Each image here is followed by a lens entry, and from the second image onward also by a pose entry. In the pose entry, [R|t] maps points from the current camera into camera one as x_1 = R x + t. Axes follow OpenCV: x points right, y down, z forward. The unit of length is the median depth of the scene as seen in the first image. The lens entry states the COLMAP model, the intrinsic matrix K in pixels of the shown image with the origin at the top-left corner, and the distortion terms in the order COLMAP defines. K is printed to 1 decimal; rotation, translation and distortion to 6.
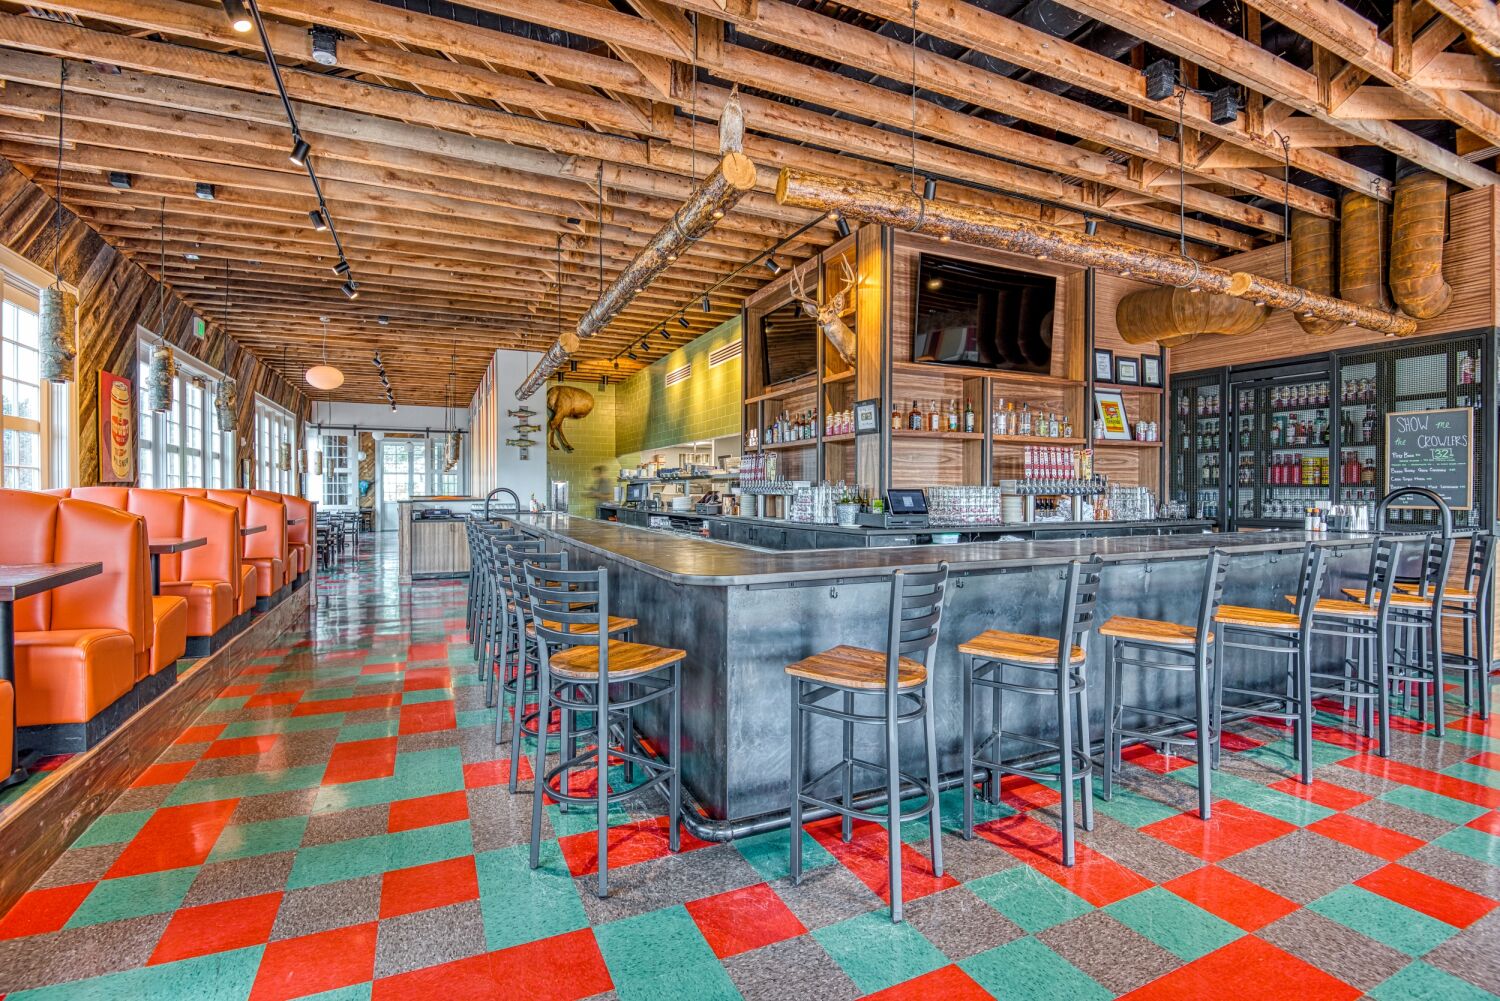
lens RADIAL K [[685.2, 0, 741.5], [0, 685.2, 501.0], [0, 0, 1]] dist [-0.021768, -0.002262]
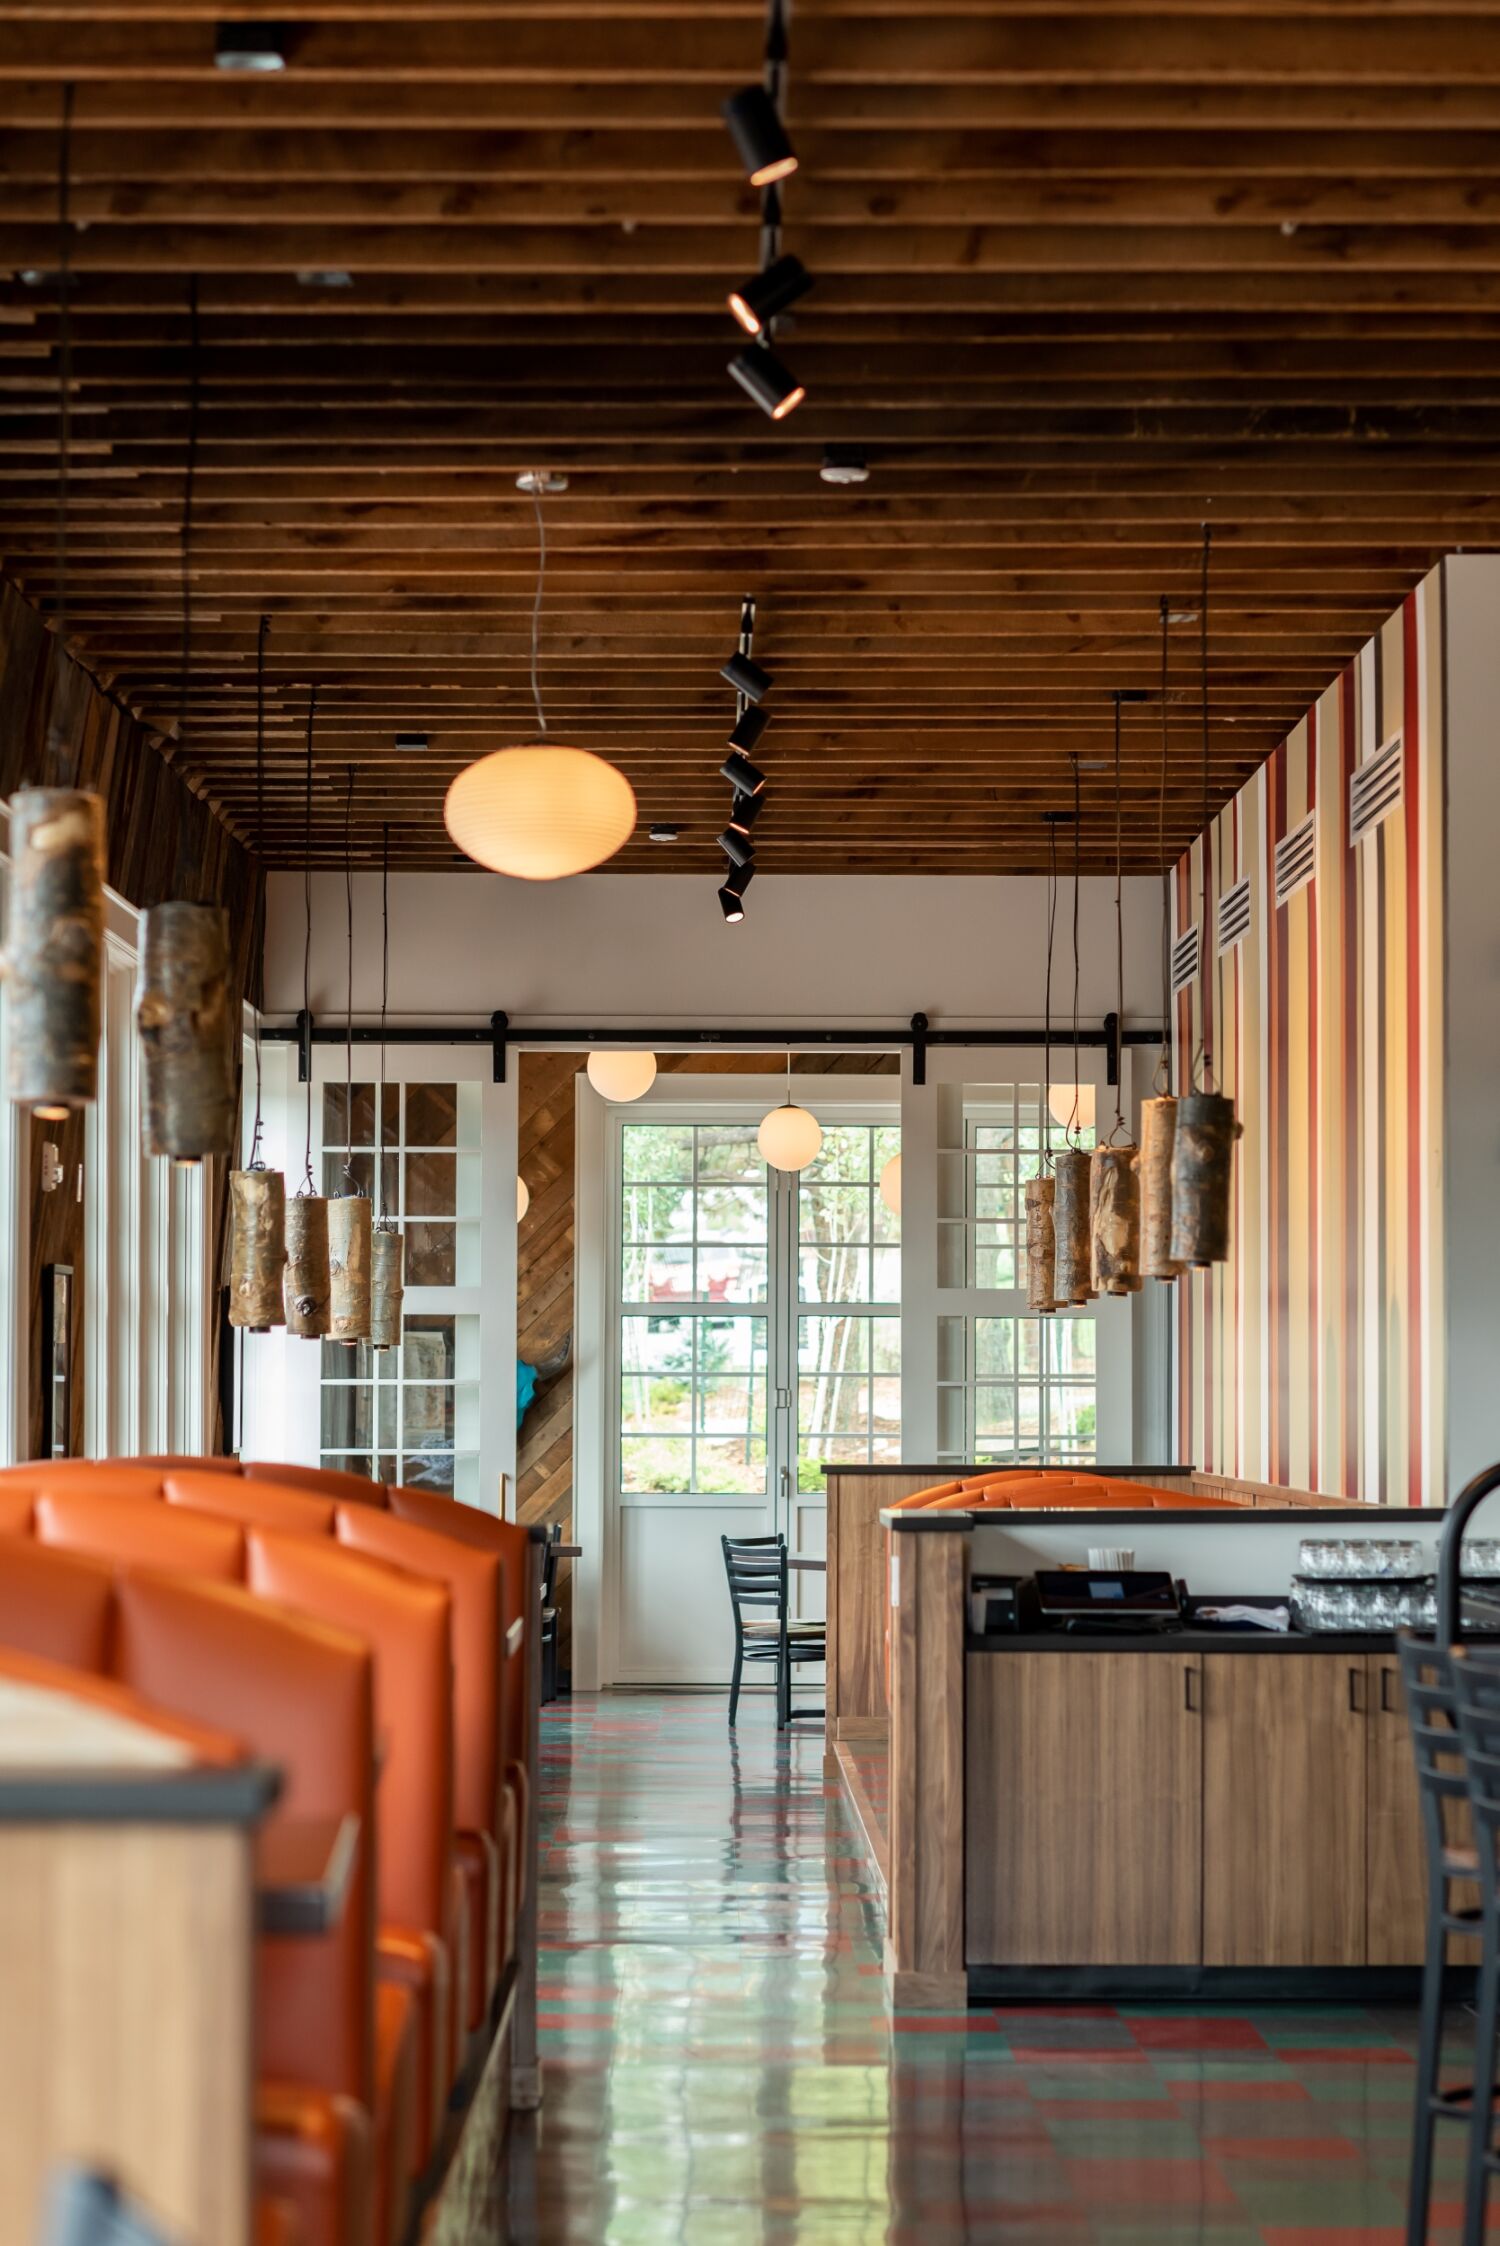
lens RADIAL K [[5543.2, 0, 757.8], [0, 5543.2, 1122.2], [0, 0, 1]] dist [-0.032999, 0.000000]
pose [[0.911276, -0.016995, -0.411446, 0.024724], [-0.009648, 0.997993, -0.062591, -0.012513], [0.411684, 0.061007, 0.909283, -0.263890]]
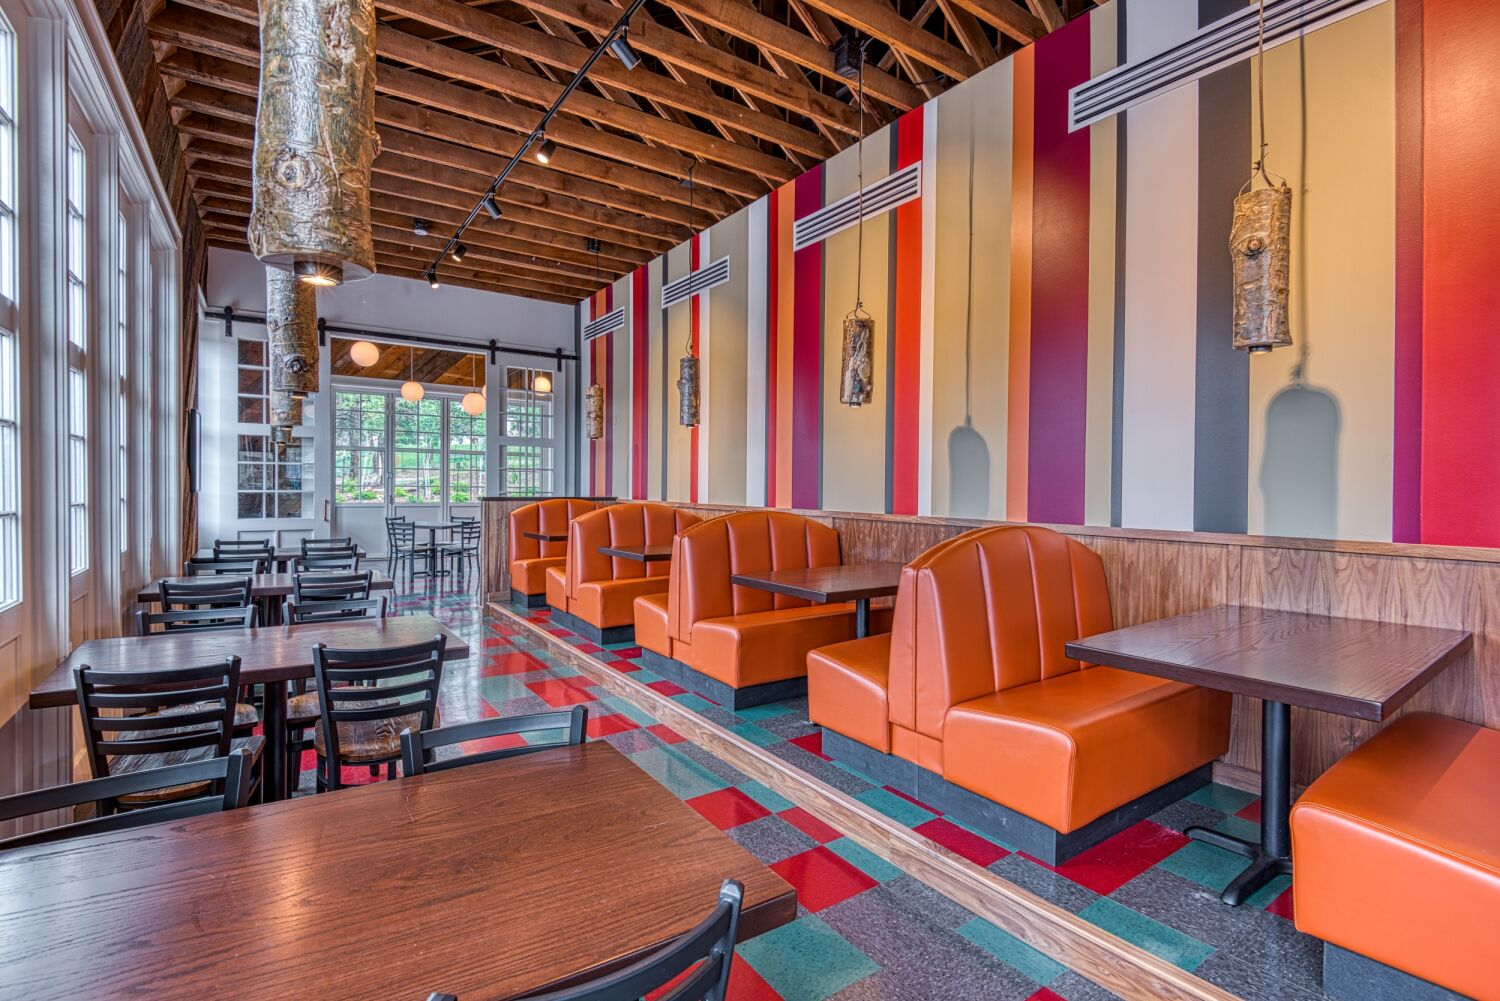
lens RADIAL K [[685.2, 0, 755.3], [0, 685.2, 503.3], [0, 0, 1]] dist [-0.021768, -0.002262]
pose [[0.982771, 0.006369, 0.184720, -0.741487], [-0.008411, 0.999912, 0.010271, -0.018249], [-0.184638, -0.011648, 0.982738, 1.060865]]
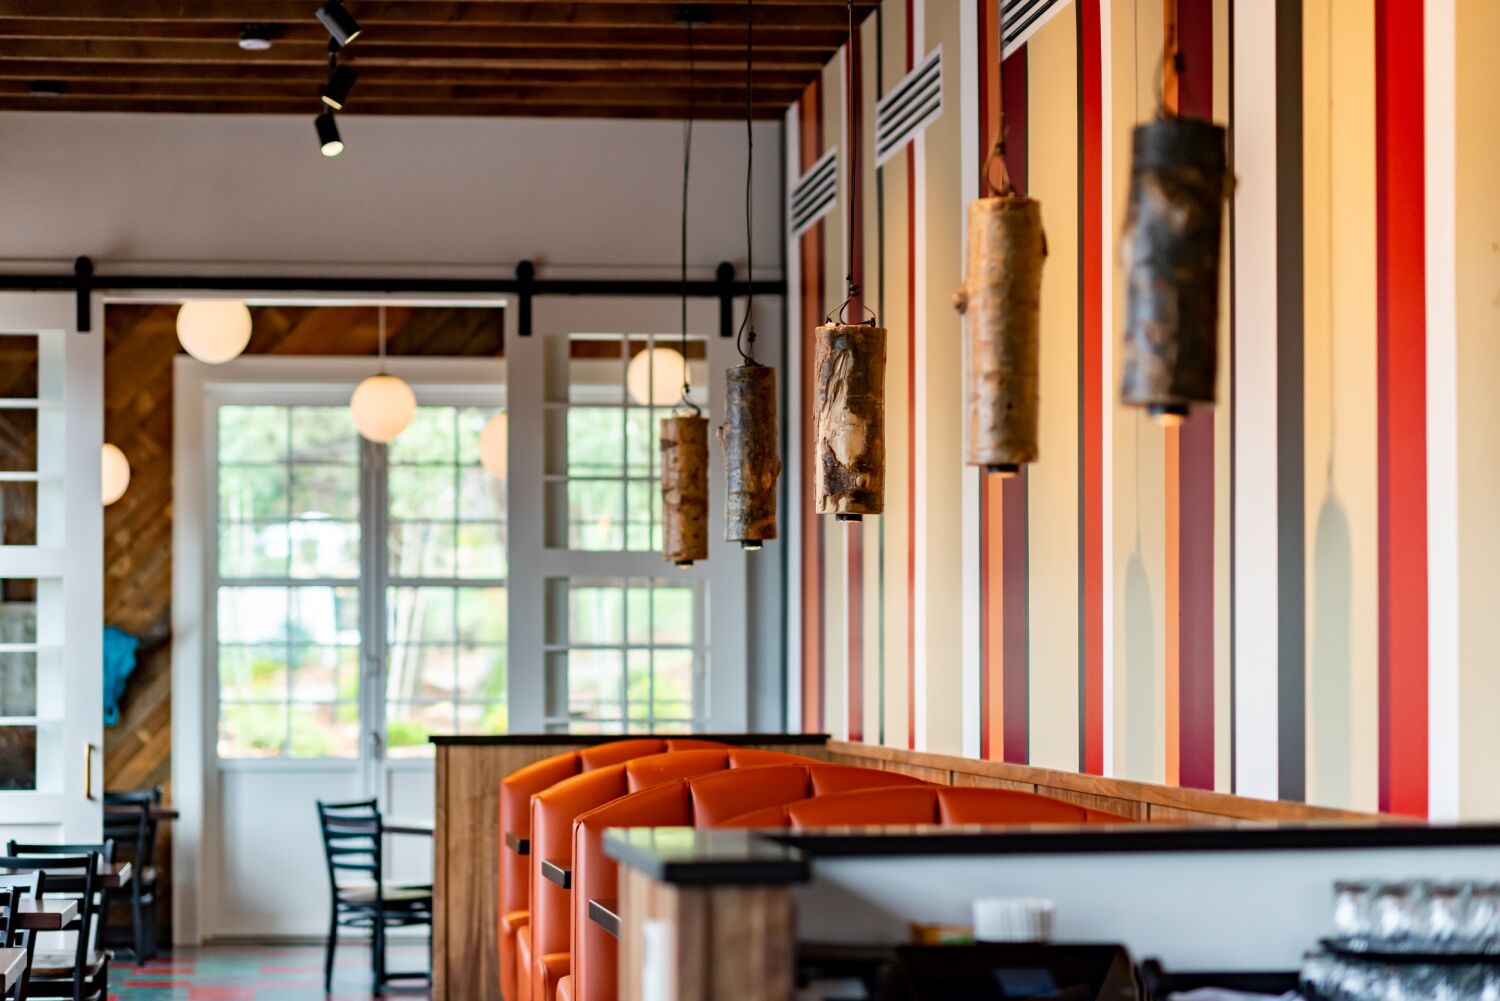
lens RADIAL K [[3536.7, 0, 639.9], [0, 3536.7, 565.5], [0, 0, 1]] dist [-0.082659, 0.000000]
pose [[0.944015, -0.010954, -0.329721, -0.375431], [-0.003775, 0.999025, -0.043996, -0.020221], [0.329882, 0.042778, 0.943053, 0.592161]]
